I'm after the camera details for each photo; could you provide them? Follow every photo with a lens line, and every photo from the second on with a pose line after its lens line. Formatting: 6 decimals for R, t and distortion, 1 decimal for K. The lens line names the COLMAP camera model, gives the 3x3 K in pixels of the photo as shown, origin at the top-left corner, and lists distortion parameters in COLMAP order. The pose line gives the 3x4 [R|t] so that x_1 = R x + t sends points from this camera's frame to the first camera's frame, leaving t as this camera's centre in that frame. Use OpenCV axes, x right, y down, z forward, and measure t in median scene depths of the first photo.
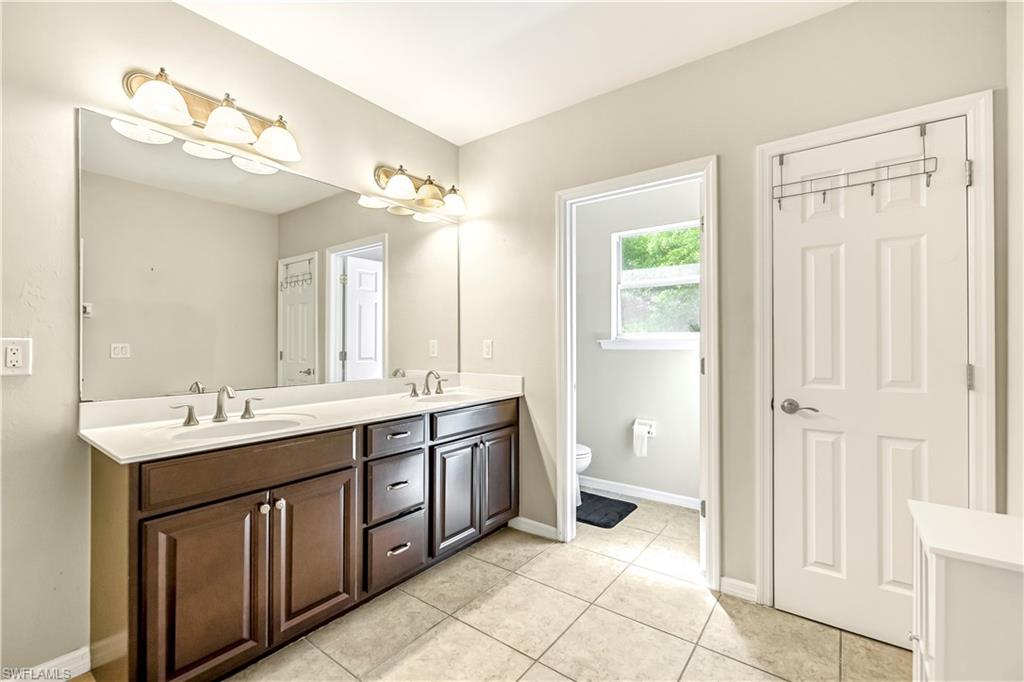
lens RADIAL K [[442.3, 0, 512.0], [0, 442.3, 341.0], [0, 0, 1]] dist [0.000904, -0.000020]
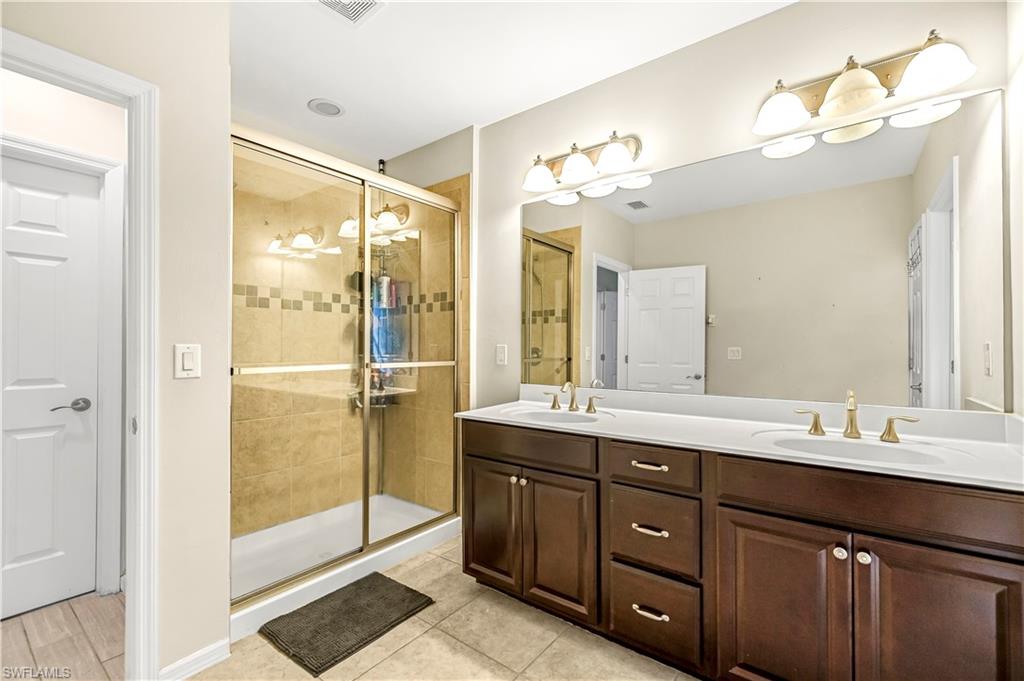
lens RADIAL K [[457.4, 0, 512.0], [0, 457.4, 340.5], [0, 0, 1]] dist [0.016611, 0.000175]
pose [[-0.027610, -0.013780, -0.999524, 0.310963], [0.005826, 0.999886, -0.013946, 0.001153], [0.999602, -0.006209, -0.027527, 0.428113]]
